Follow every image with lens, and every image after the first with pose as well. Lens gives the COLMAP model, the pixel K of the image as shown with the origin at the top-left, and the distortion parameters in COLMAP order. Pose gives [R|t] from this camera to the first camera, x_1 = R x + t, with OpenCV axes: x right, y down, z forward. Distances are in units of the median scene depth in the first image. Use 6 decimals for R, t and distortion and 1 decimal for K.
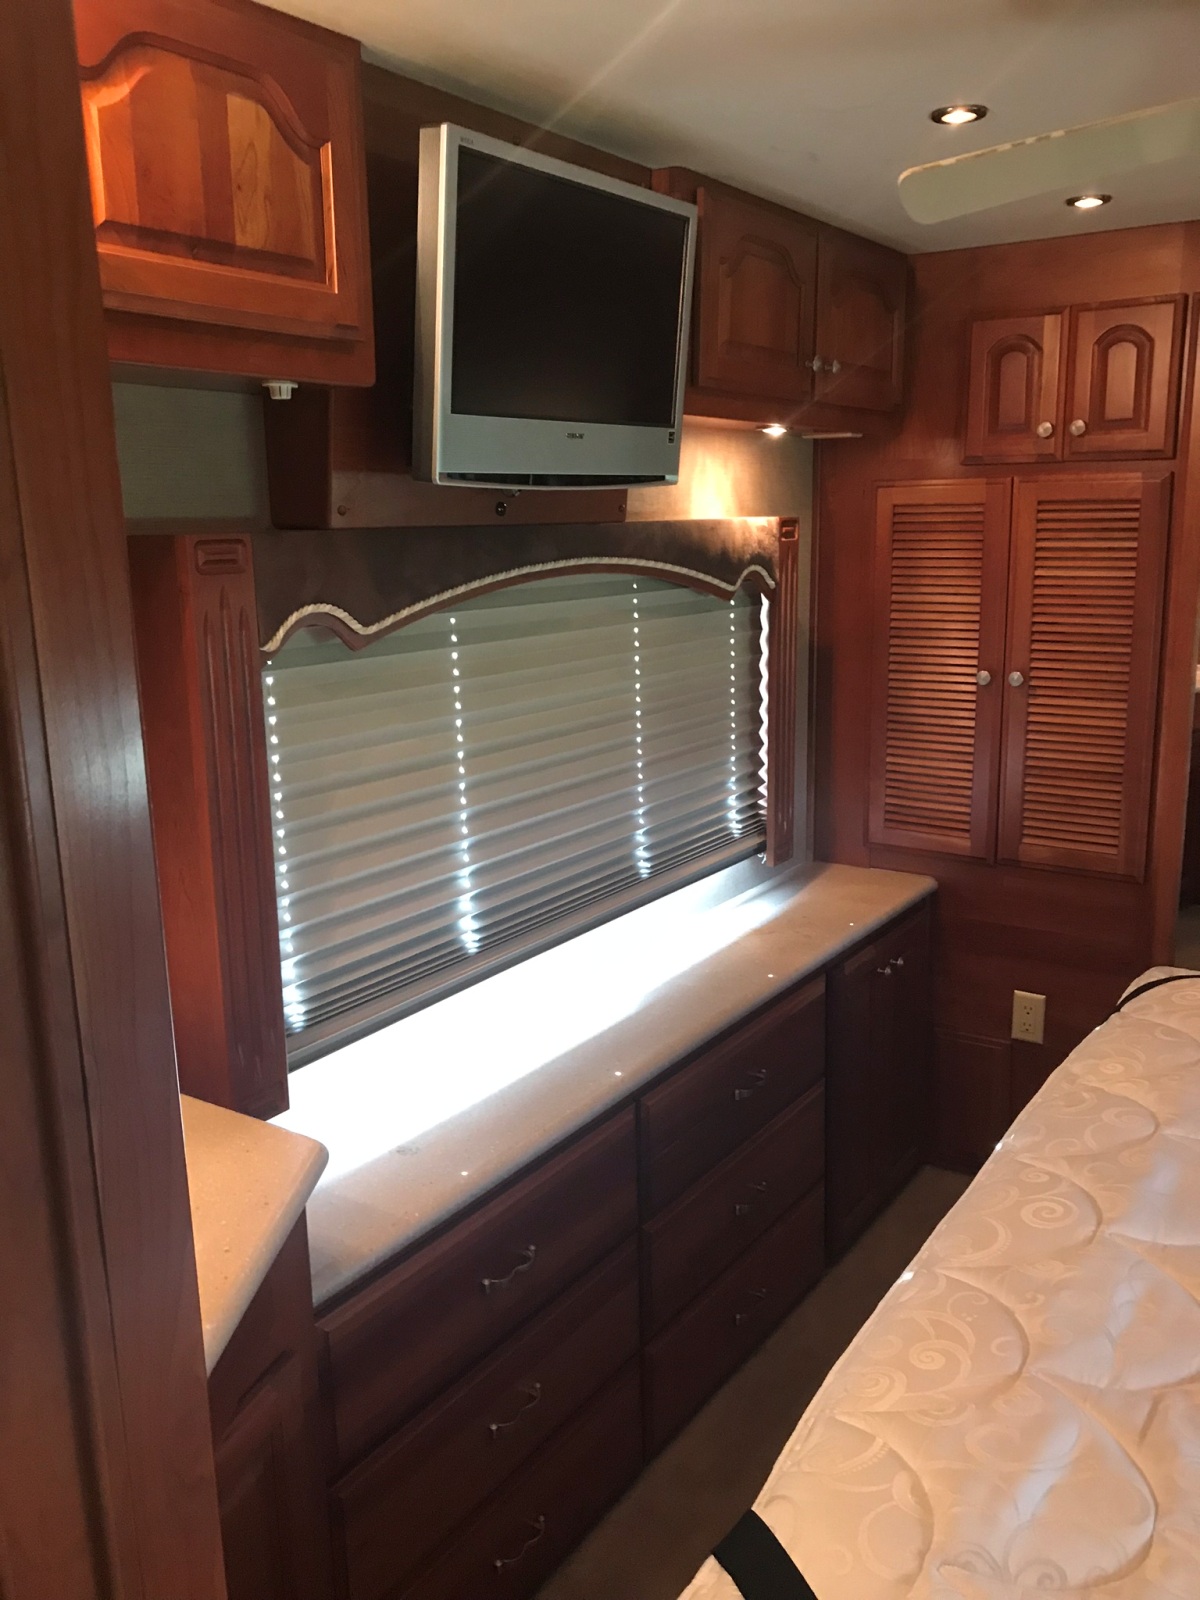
lens RADIAL K [[1310.1, 0, 594.4], [0, 1310.1, 781.8], [0, 0, 1]] dist [0.011513, -0.034411]
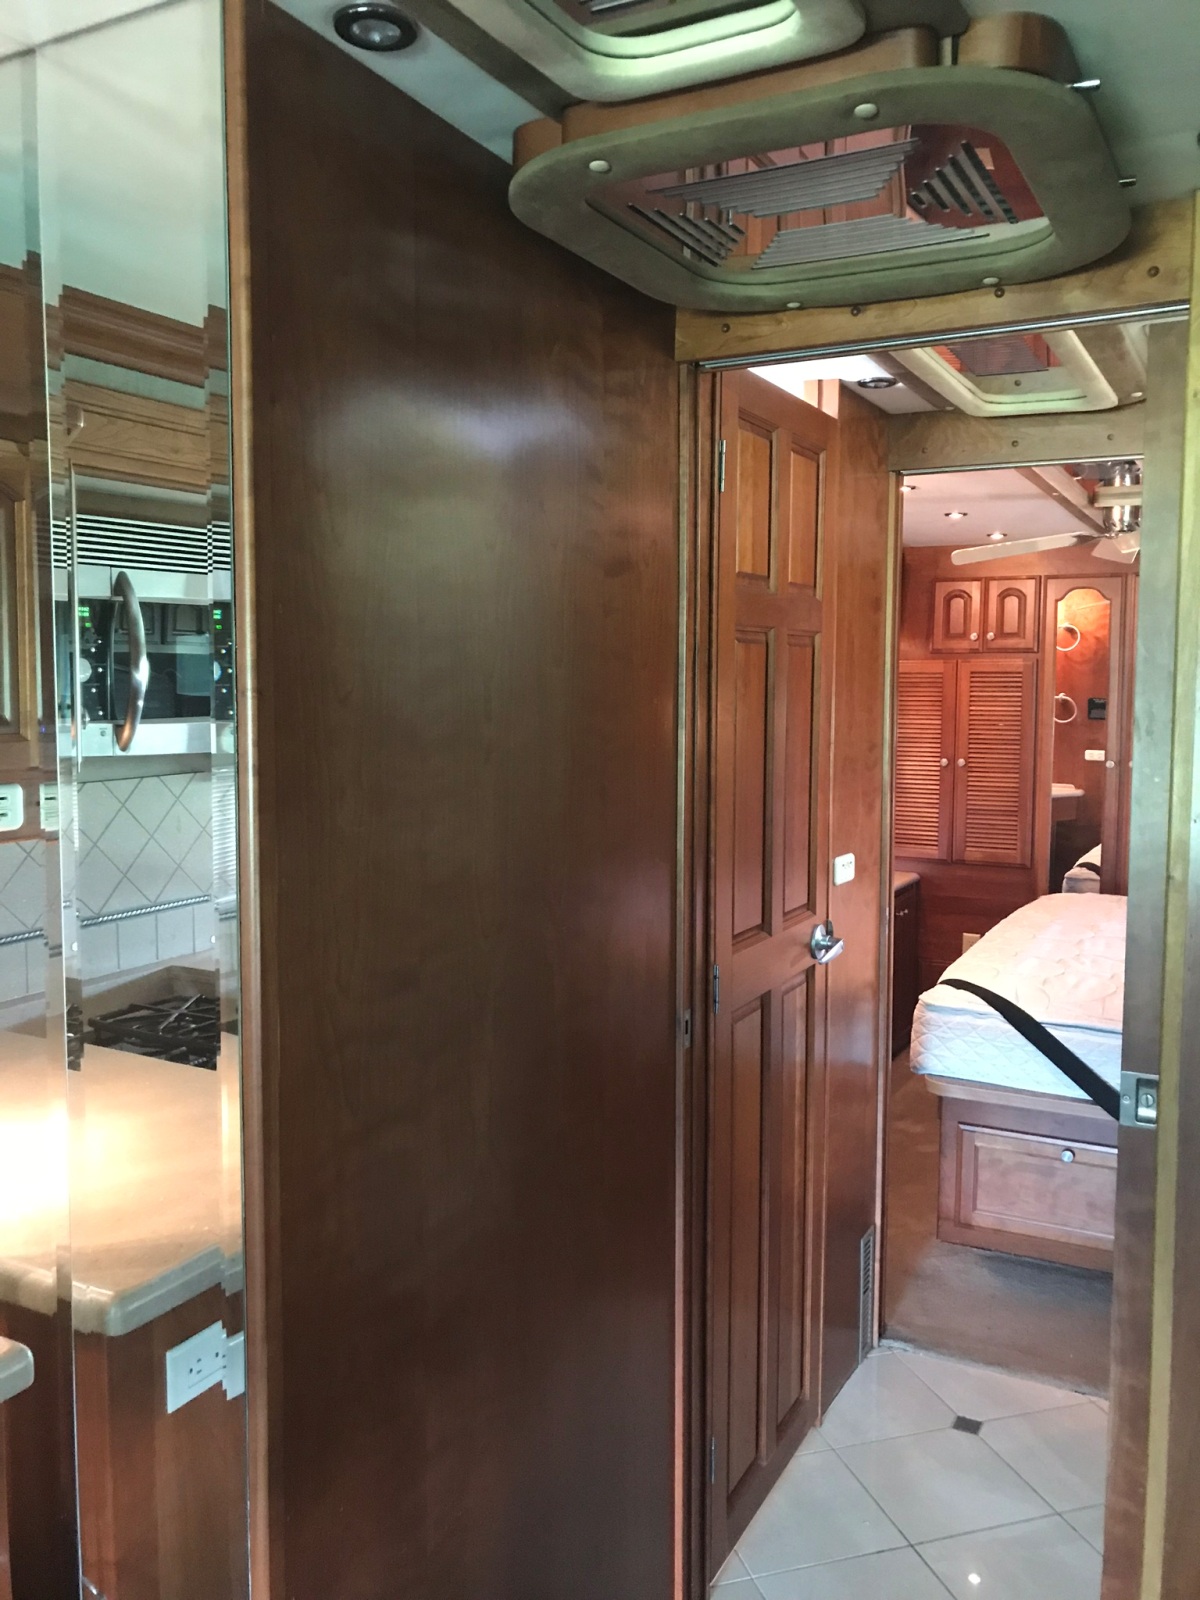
lens RADIAL K [[1310.1, 0, 594.4], [0, 1310.1, 781.8], [0, 0, 1]] dist [0.011513, -0.034411]
pose [[0.993177, 0.019555, 0.114967, -0.439339], [-0.003830, 0.990779, -0.135433, 0.214608], [-0.116556, 0.134069, 0.984094, -0.835072]]
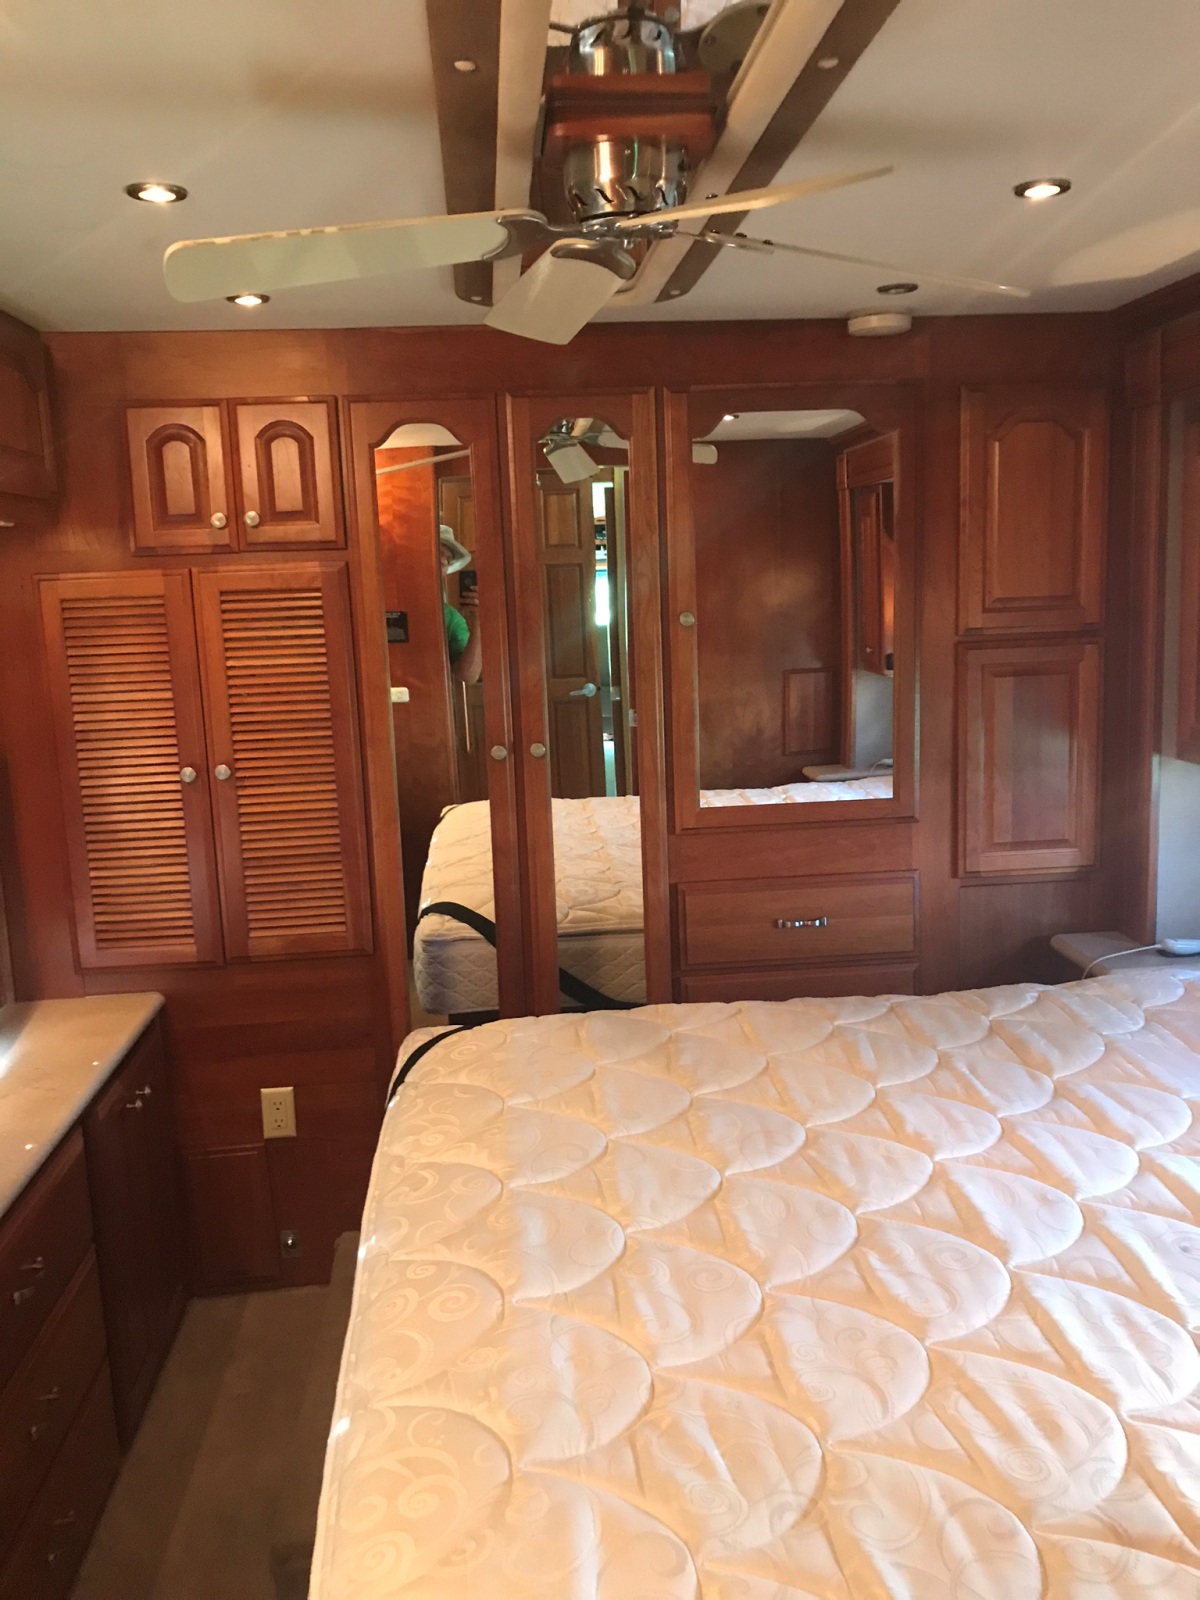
lens RADIAL K [[1313.4, 0, 632.6], [0, 1313.4, 782.0], [0, 0, 1]] dist [-0.003857, -0.018686]
pose [[0.758198, -0.112670, 0.642215, -0.075944], [0.154750, 0.987909, -0.009379, -0.015291], [-0.633394, 0.106494, 0.766467, 0.061546]]
